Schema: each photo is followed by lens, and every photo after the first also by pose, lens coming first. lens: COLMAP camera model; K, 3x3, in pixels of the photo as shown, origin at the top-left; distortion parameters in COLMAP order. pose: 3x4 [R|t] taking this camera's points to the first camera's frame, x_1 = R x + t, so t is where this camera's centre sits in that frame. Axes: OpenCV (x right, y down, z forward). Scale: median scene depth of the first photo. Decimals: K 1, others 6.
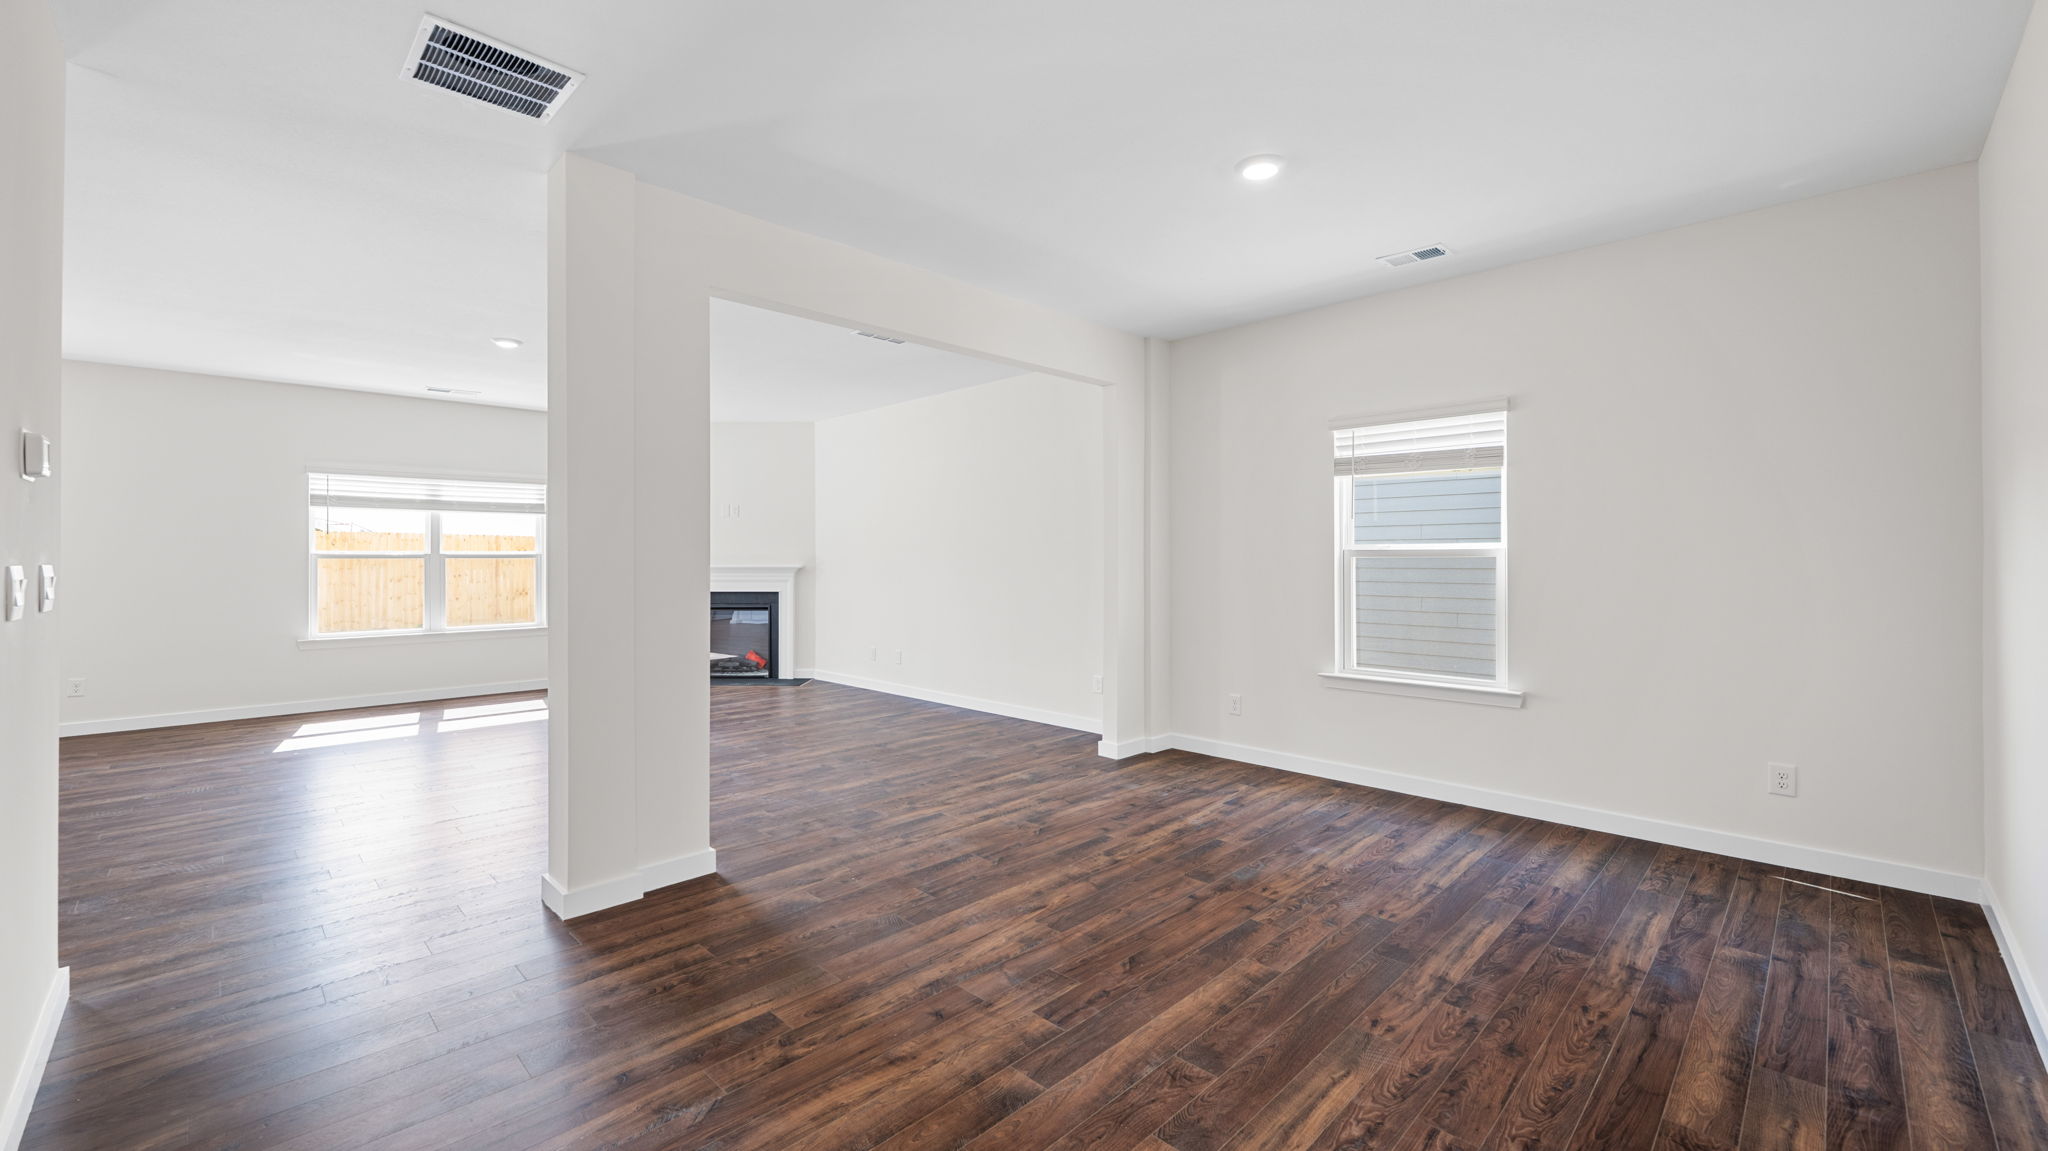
lens RADIAL K [[841.9, 0, 1000.4], [0, 841.9, 561.7], [0, 0, 1]] dist [0.000860, -0.000279]
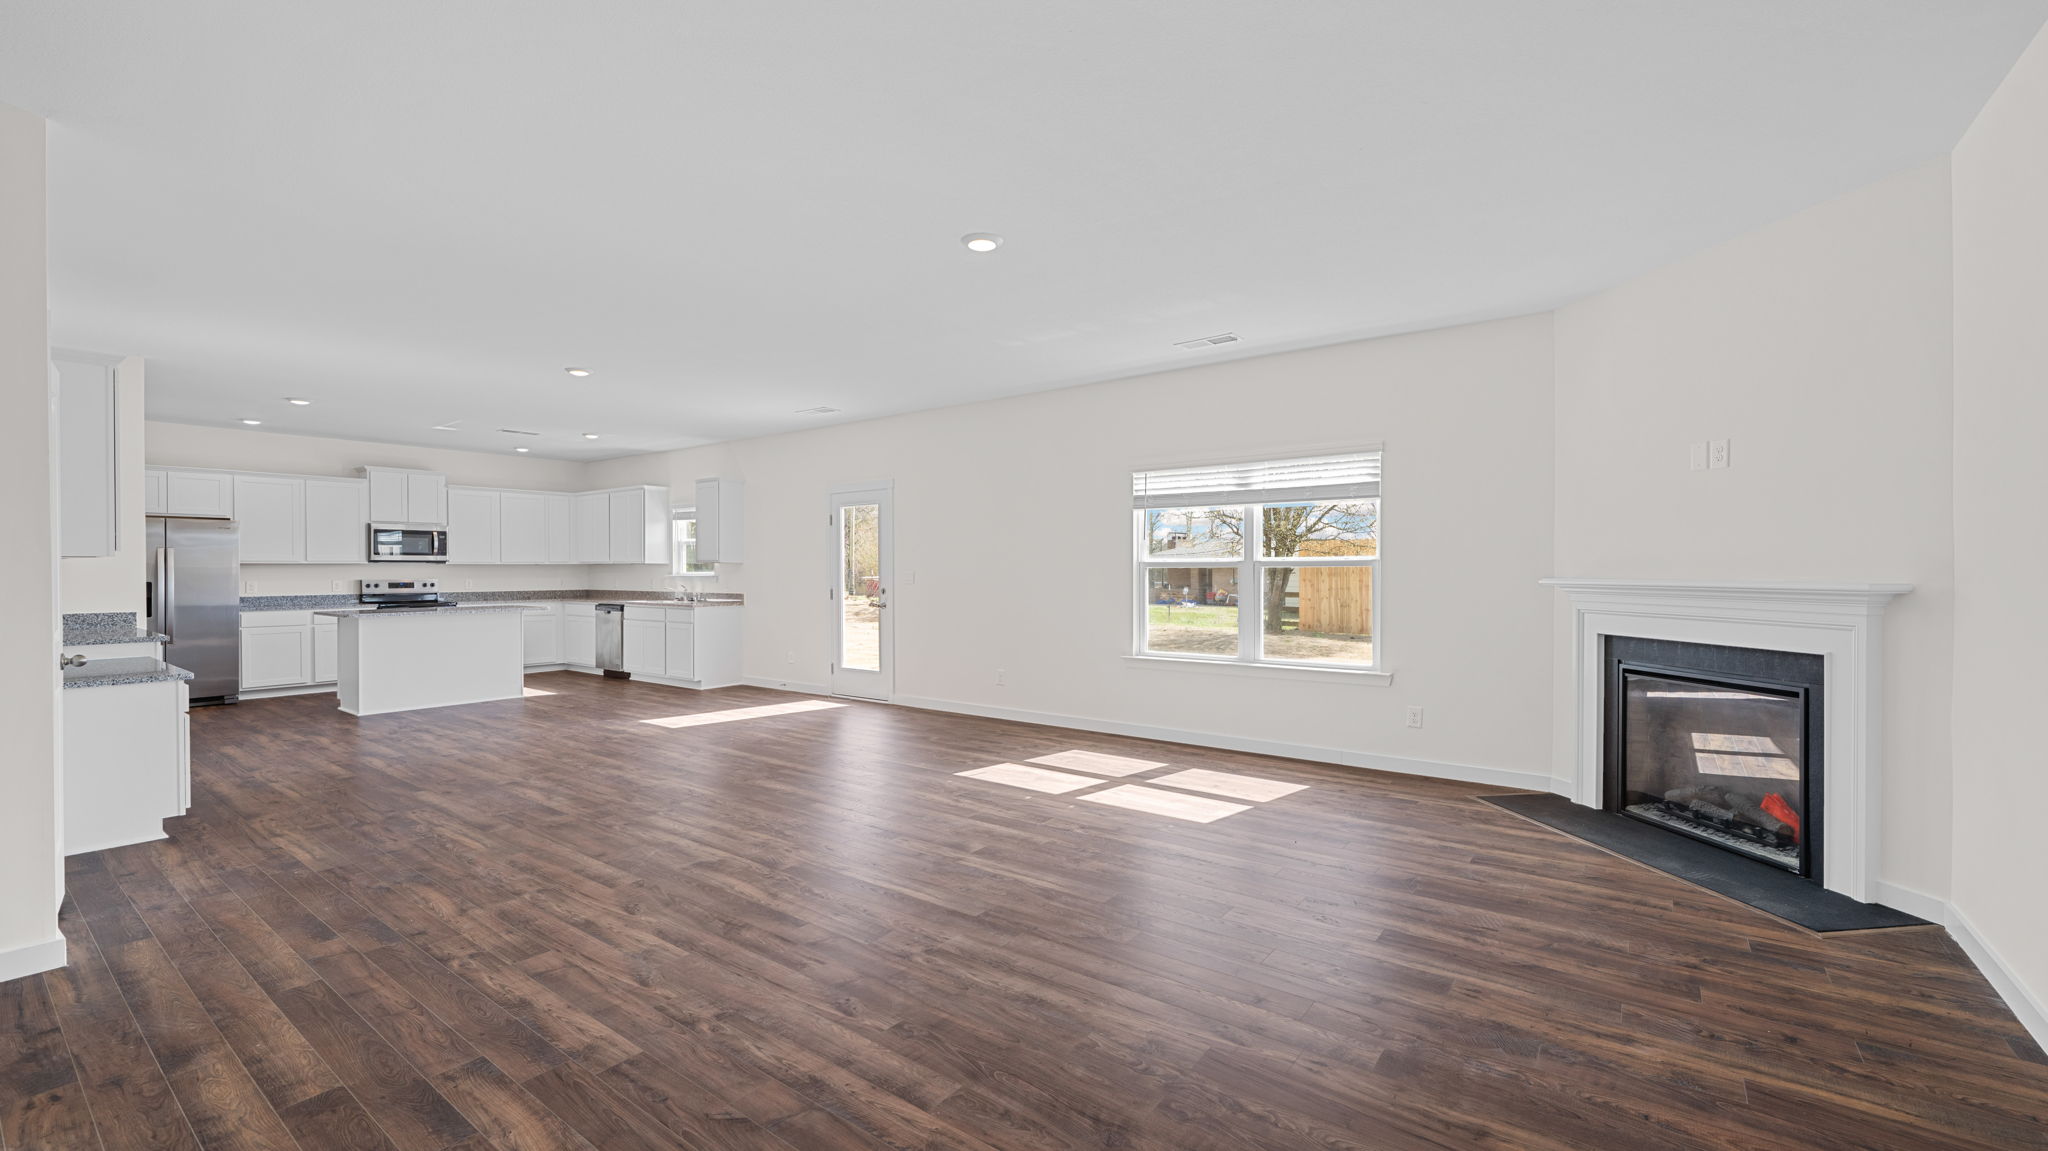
lens RADIAL K [[841.9, 0, 1007.6], [0, 841.9, 567.5], [0, 0, 1]] dist [0.000860, -0.000279]
pose [[0.139111, 0.001306, -0.990276, 0.127469], [-0.000320, 0.999999, 0.001274, -0.008185], [0.990277, 0.000139, 0.139111, 1.290548]]
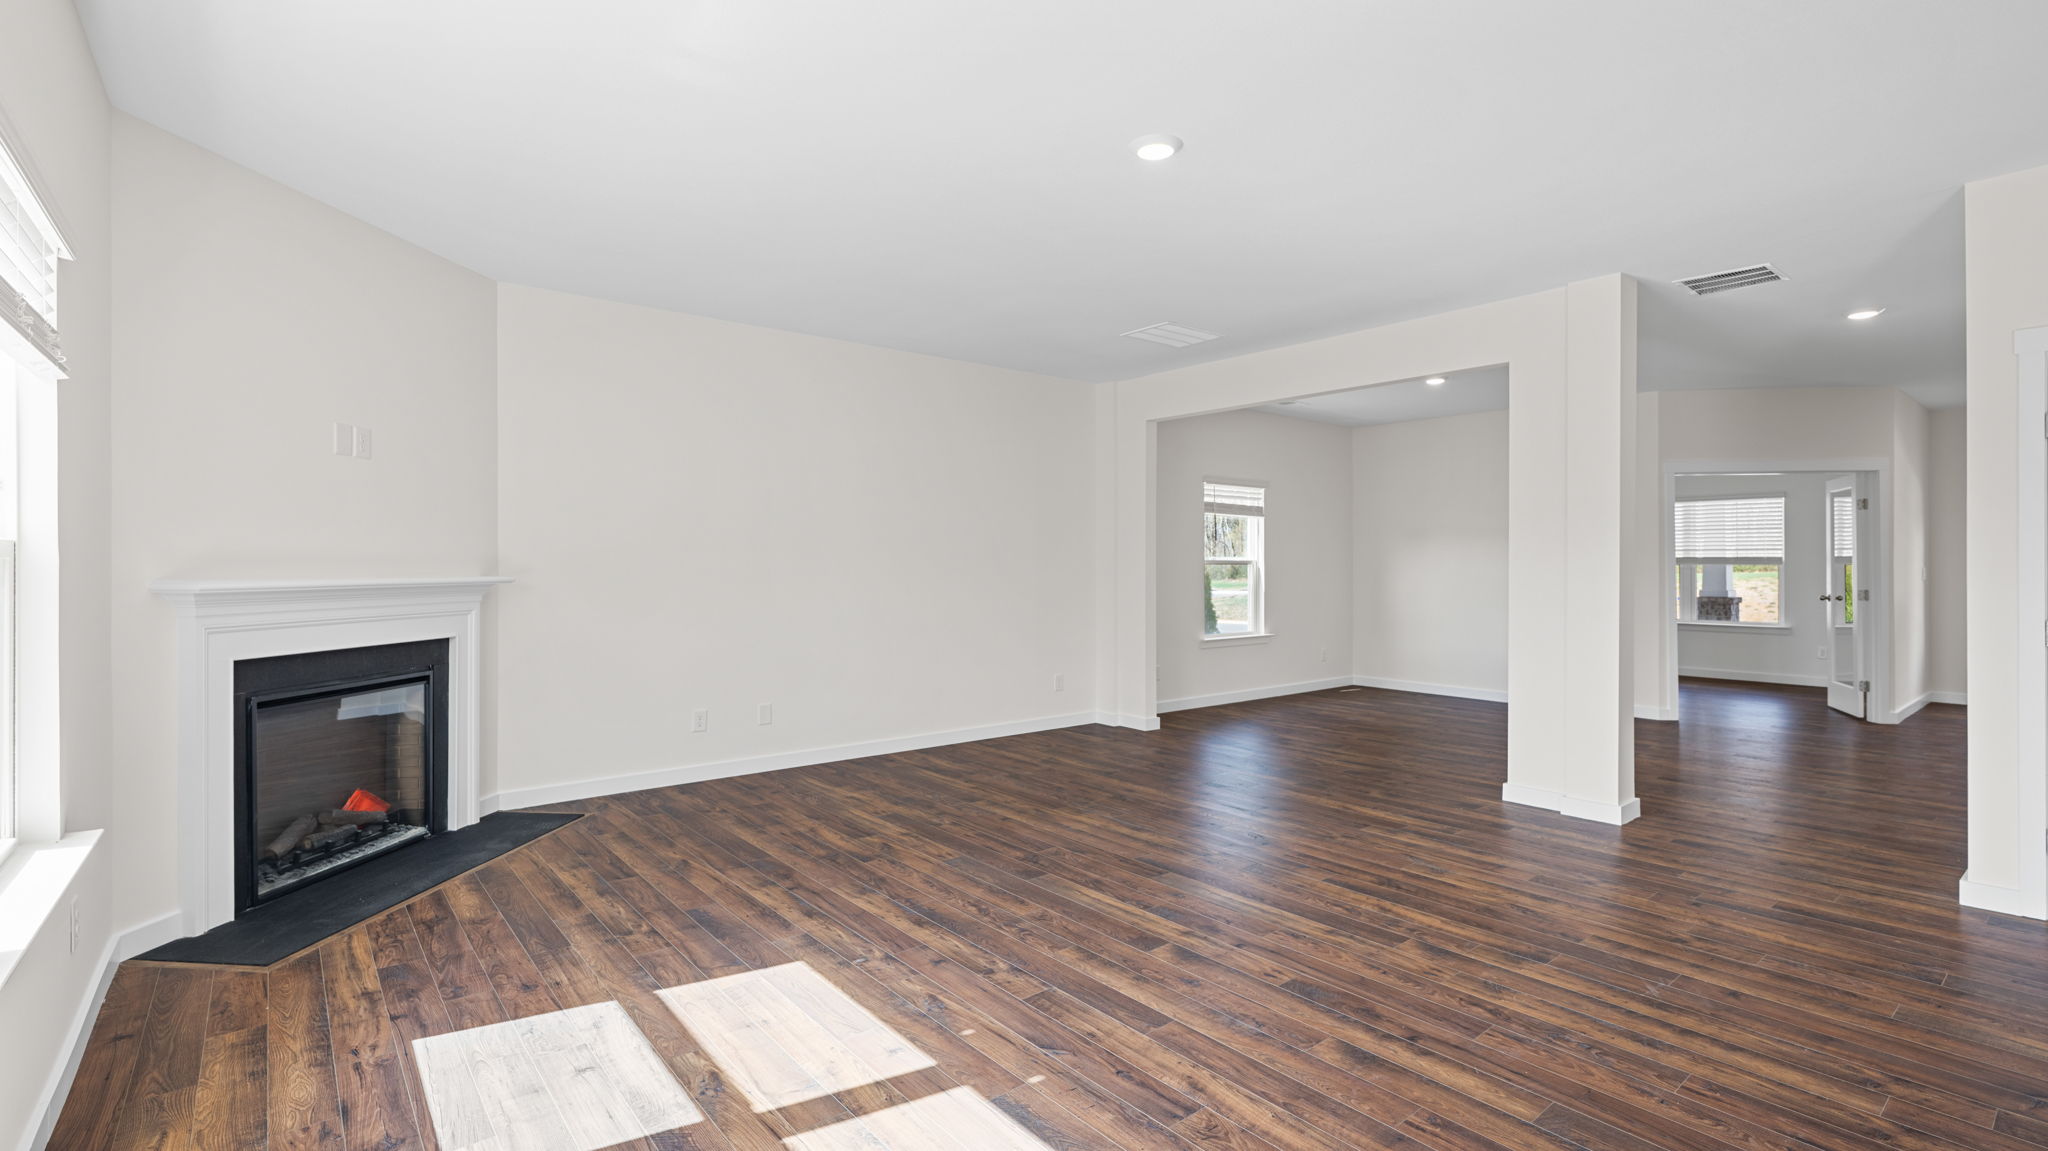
lens RADIAL K [[922.5, 0, 1012.2], [0, 922.5, 578.2], [0, 0, 1]] dist [-0.003546, -0.000268]
pose [[0.093137, -0.013147, 0.995567, -1.601274], [0.000597, 0.999913, 0.013148, -0.004906], [-0.995653, -0.000630, 0.093137, 1.442575]]
